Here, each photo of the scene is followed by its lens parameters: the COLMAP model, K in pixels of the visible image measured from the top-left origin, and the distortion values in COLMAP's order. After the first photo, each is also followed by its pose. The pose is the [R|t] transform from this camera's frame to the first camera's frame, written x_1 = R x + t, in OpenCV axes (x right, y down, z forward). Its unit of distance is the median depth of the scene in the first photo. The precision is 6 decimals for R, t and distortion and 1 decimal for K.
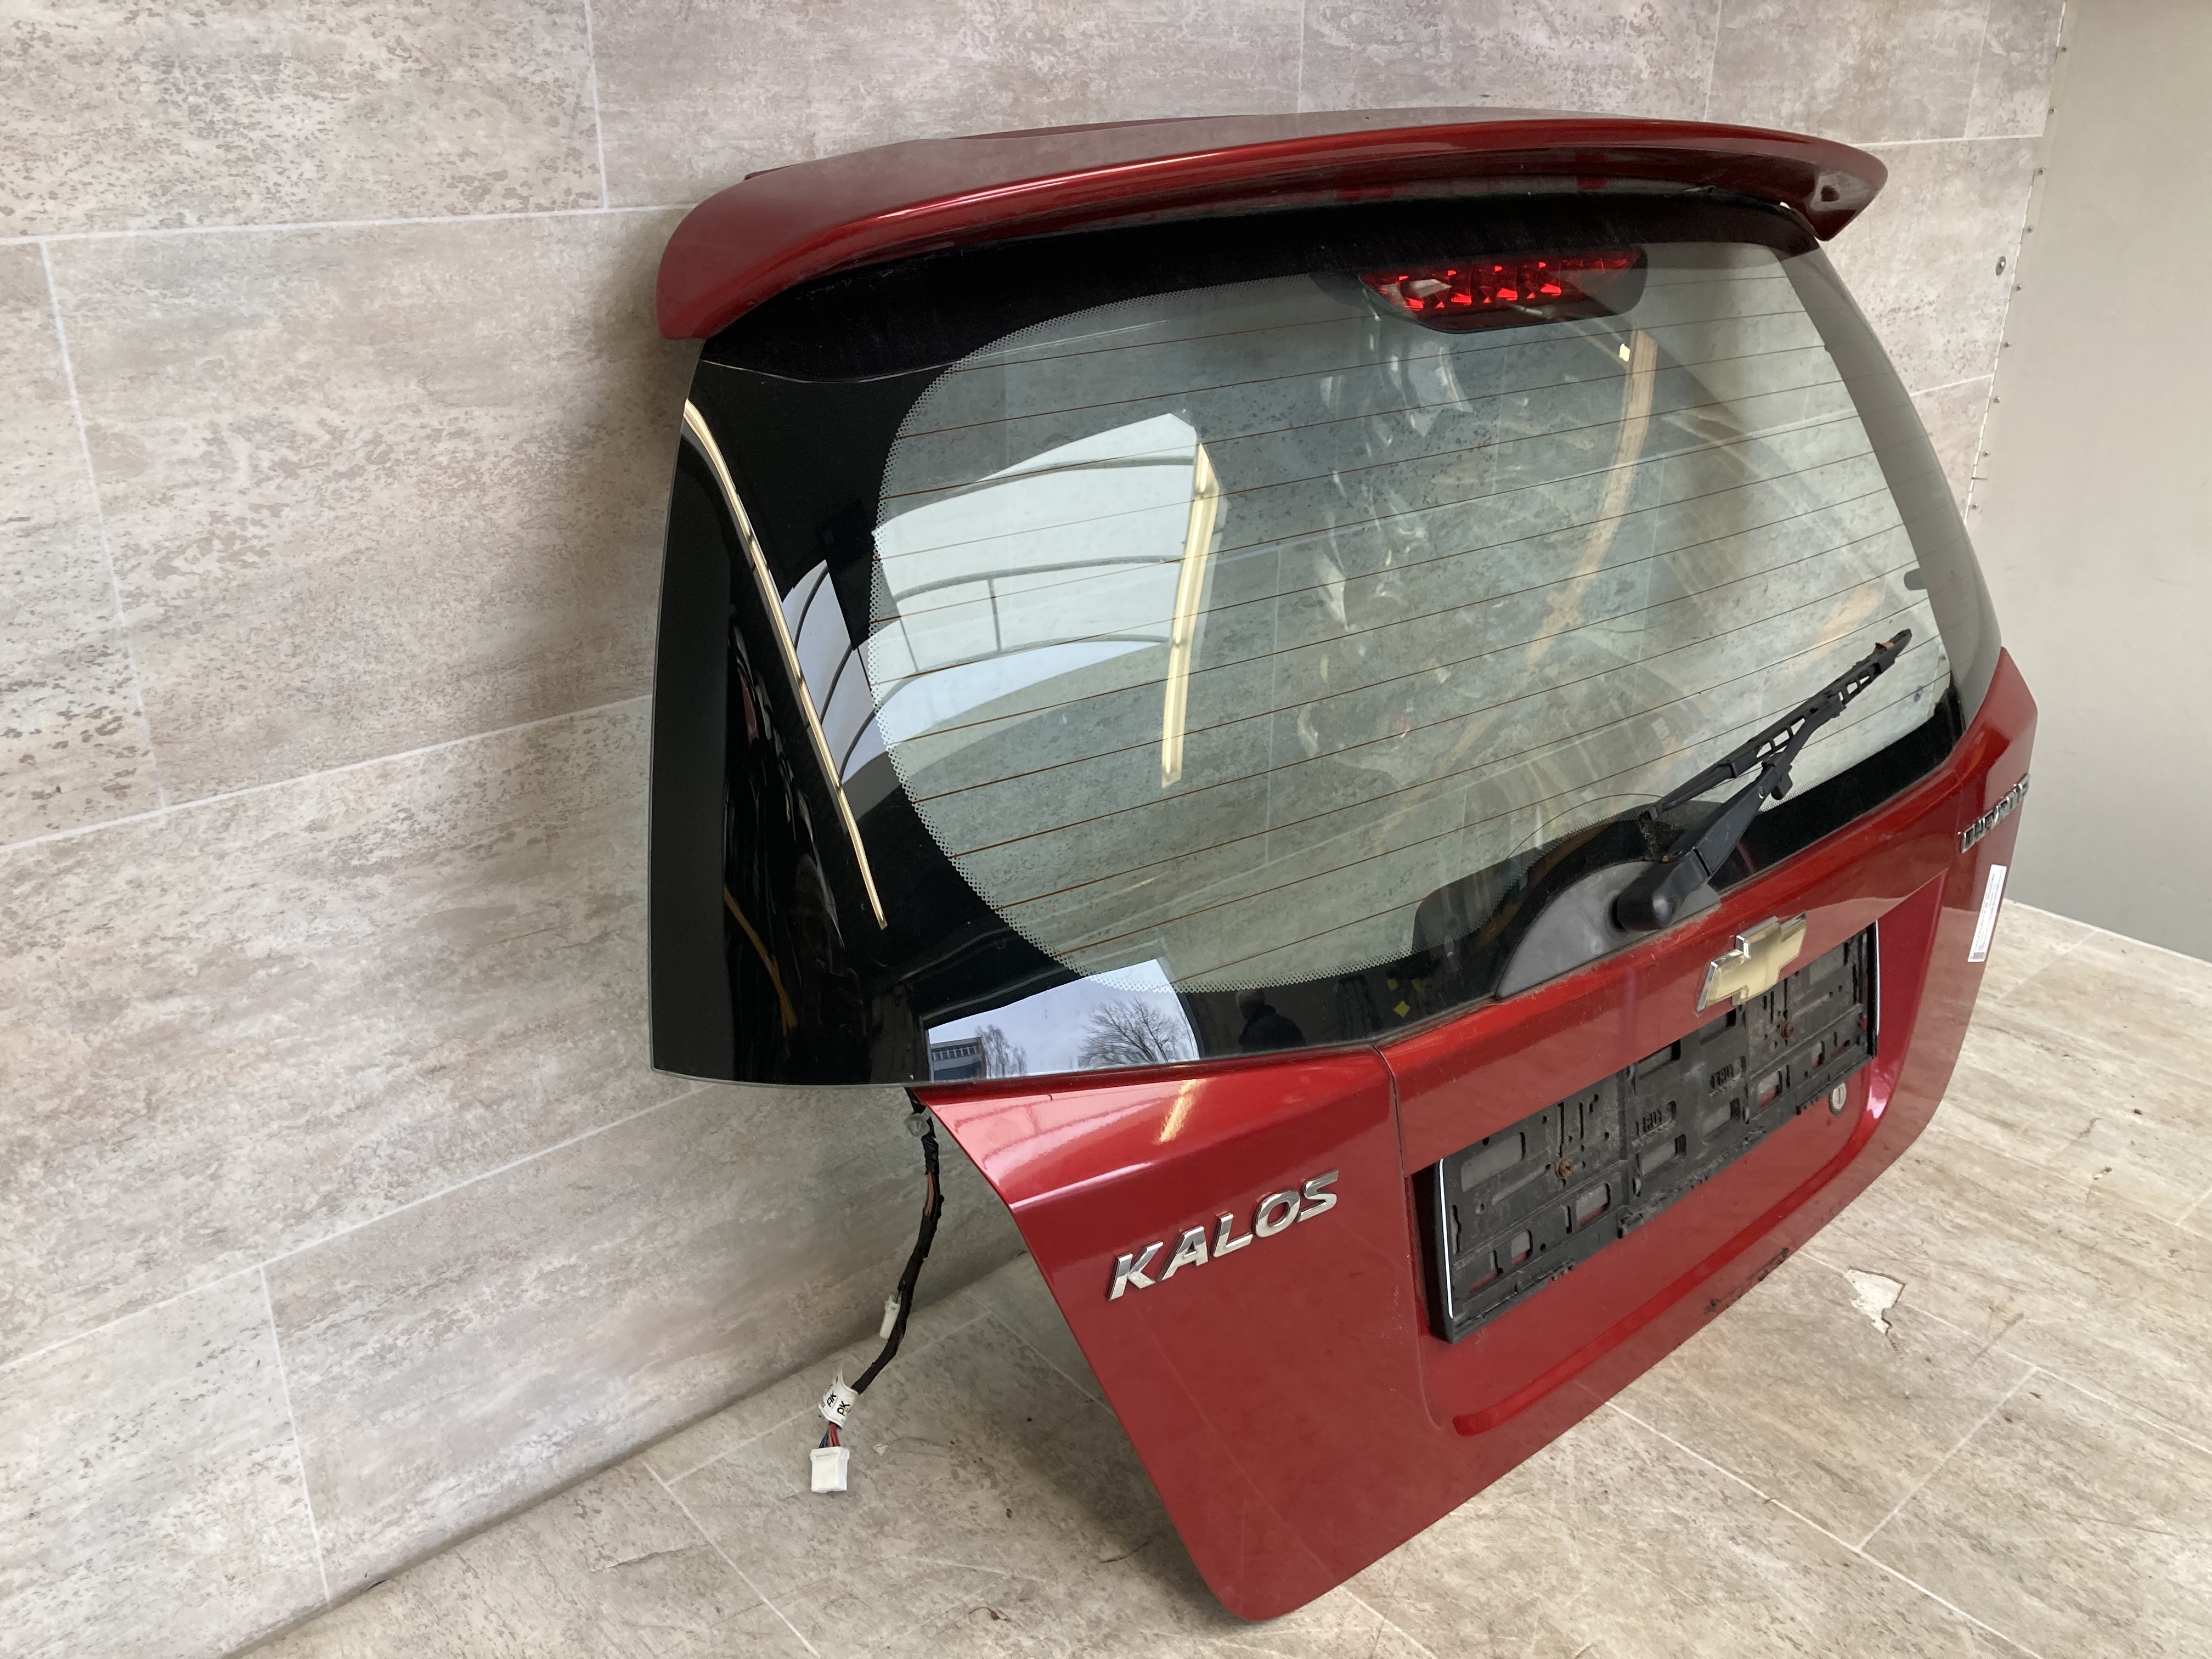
lens RADIAL K [[1781.6, 0, 1077.3], [0, 1781.6, 825.6], [0, 0, 1]] dist [0.006632, 0.000298]
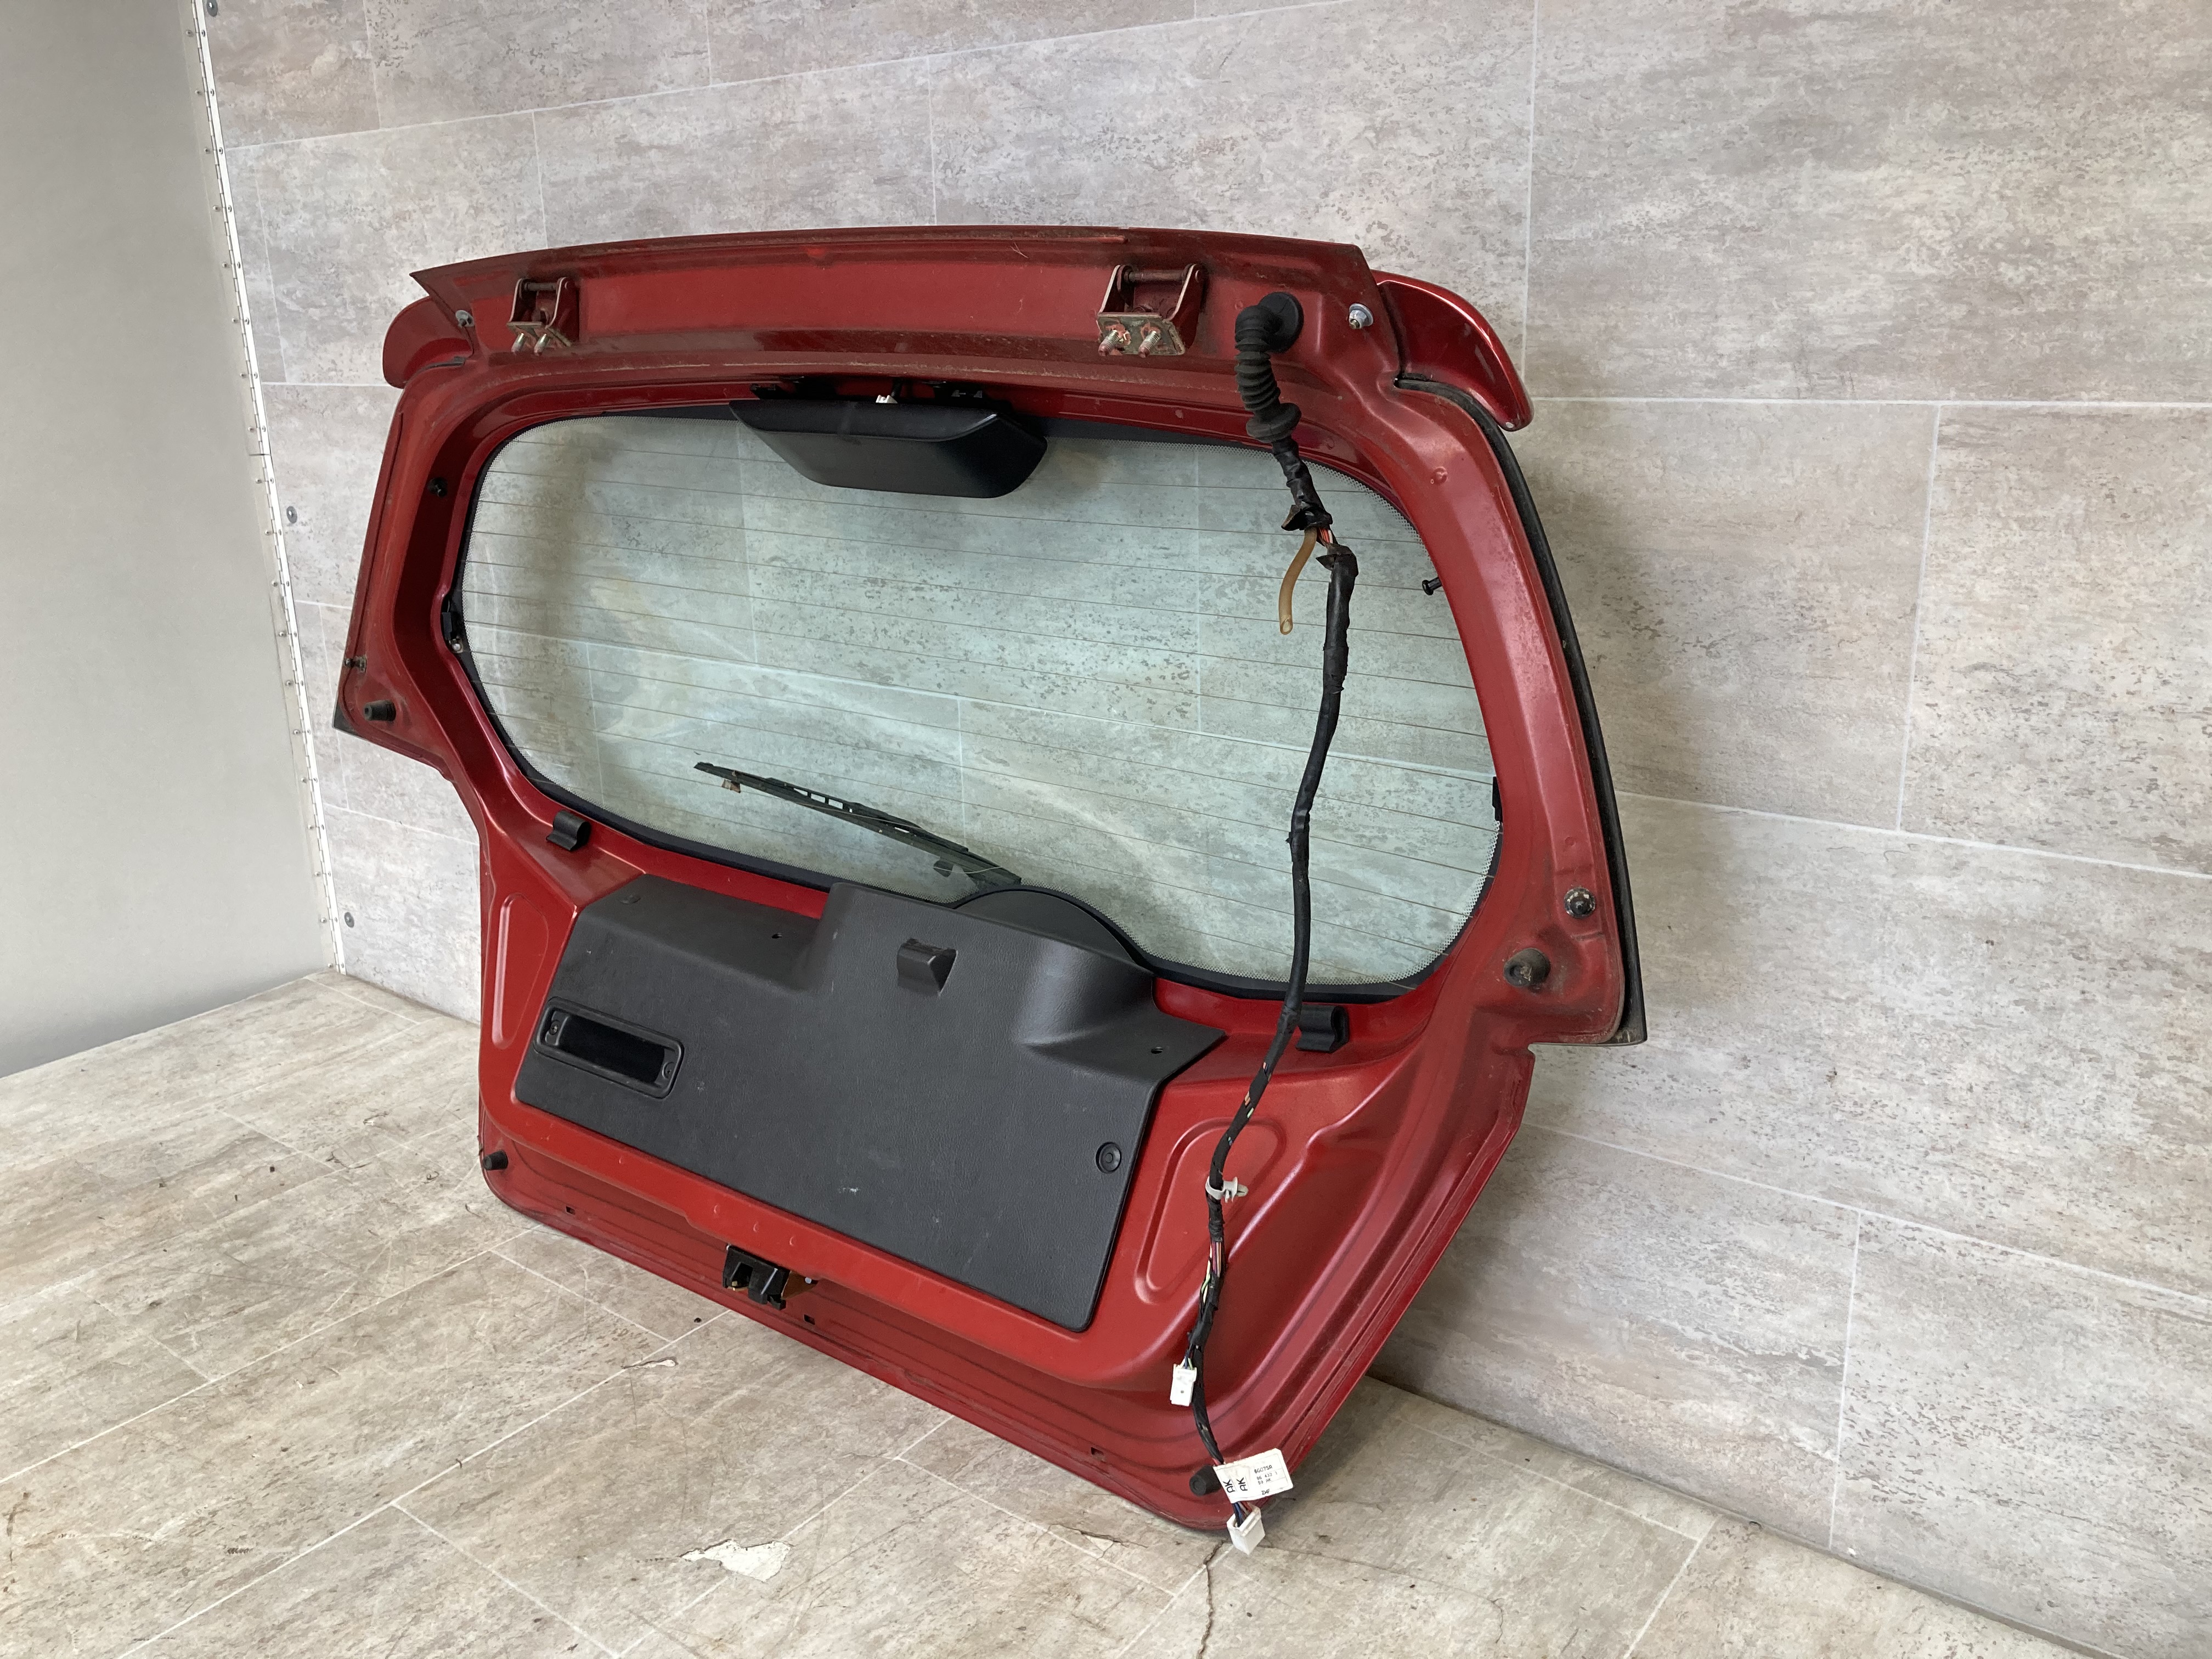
lens RADIAL K [[1804.8, 0, 1105.9], [0, 1804.8, 768.6], [0, 0, 1]] dist [-0.040104, 0.093309]
pose [[0.198619, 0.263366, -0.944028, 1.608889], [-0.337823, 0.922586, 0.186308, -0.466328], [0.920014, 0.281910, 0.272214, 0.999932]]
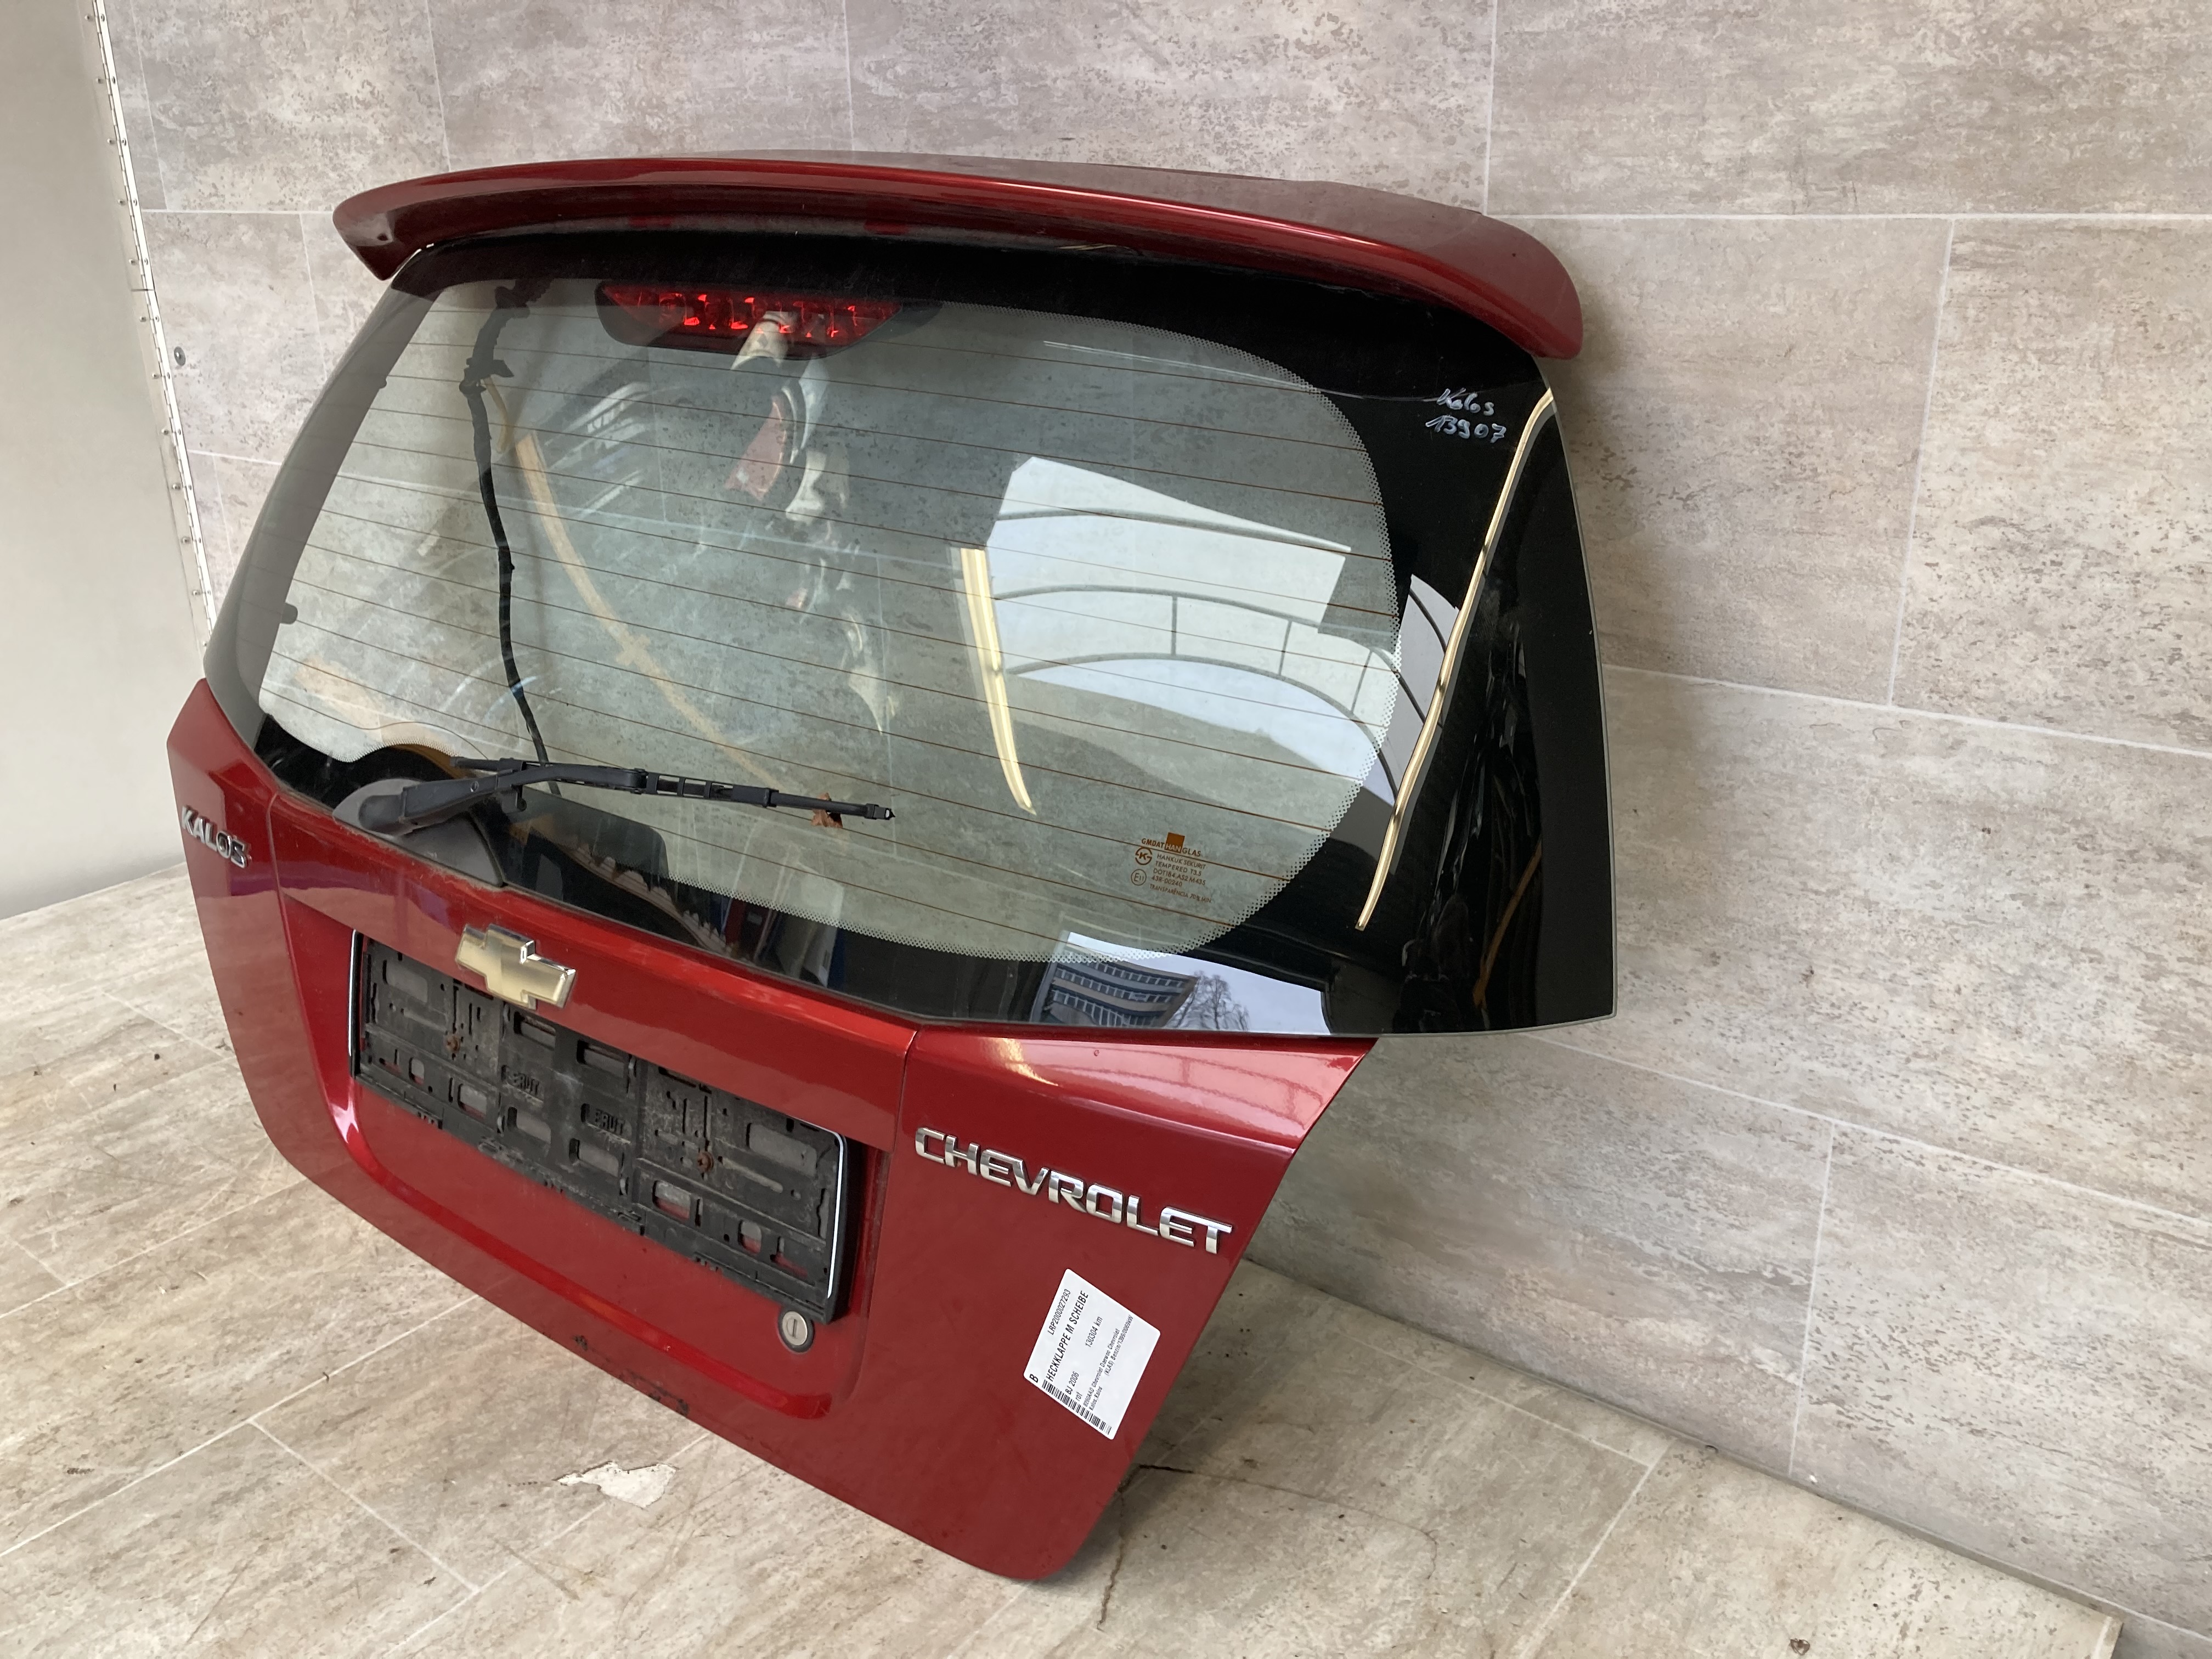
lens RADIAL K [[1804.2, 0, 1127.6], [0, 1804.2, 759.0], [0, 0, 1]] dist [-0.026278, 0.062620]
pose [[0.208231, 0.322770, -0.923287, 1.515047], [-0.347712, 0.906743, 0.238566, -0.454217], [0.914186, 0.271361, 0.301043, 1.081082]]
